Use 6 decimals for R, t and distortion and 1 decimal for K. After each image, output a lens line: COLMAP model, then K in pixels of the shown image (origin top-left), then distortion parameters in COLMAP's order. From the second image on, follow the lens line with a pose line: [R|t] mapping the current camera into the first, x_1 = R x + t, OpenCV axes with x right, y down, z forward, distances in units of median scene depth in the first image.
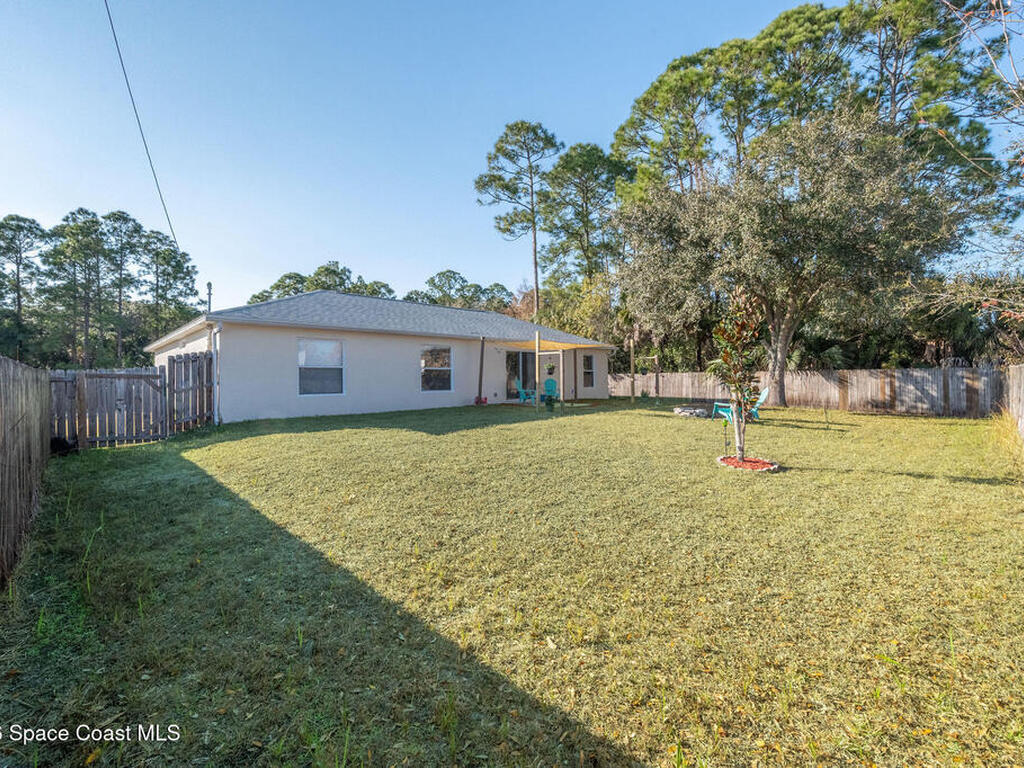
lens RADIAL K [[457.5, 0, 519.1], [0, 457.5, 377.2], [0, 0, 1]] dist [-0.001071, 0.000091]
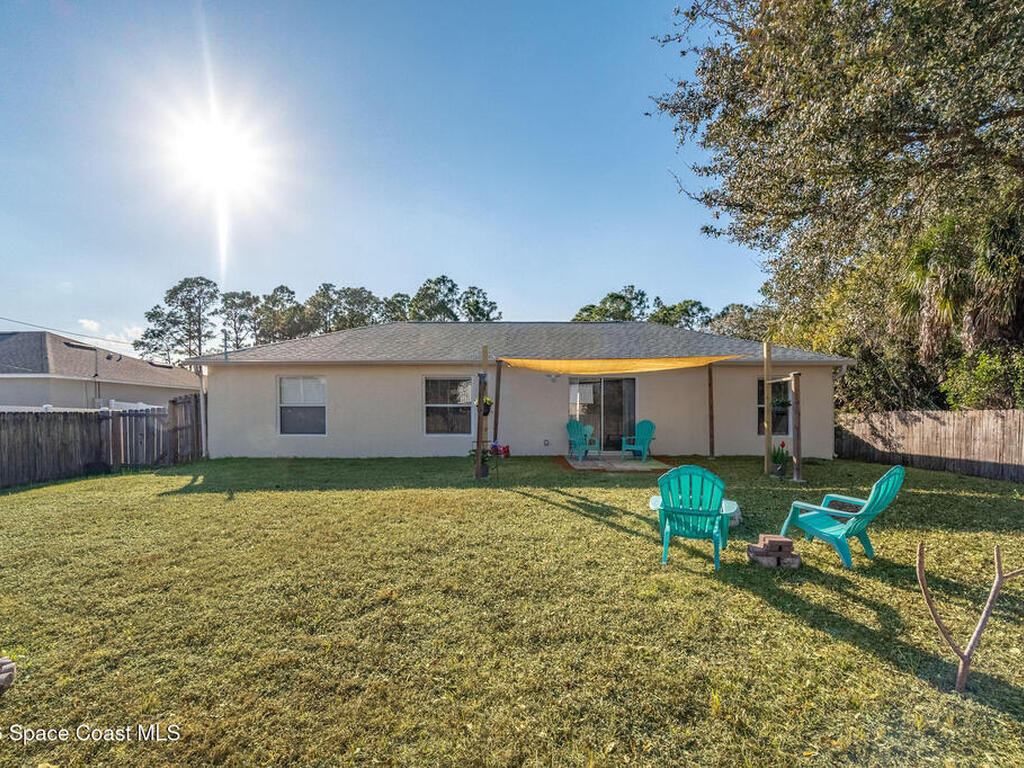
lens RADIAL K [[498.5, 0, 511.3], [0, 498.5, 421.5], [0, 0, 1]] dist [0.000777, 0.000033]
pose [[0.703382, 0.015724, -0.710638, 0.419278], [-0.002159, 0.999798, 0.019986, -0.007647], [0.710809, -0.012523, 0.703274, 0.409347]]
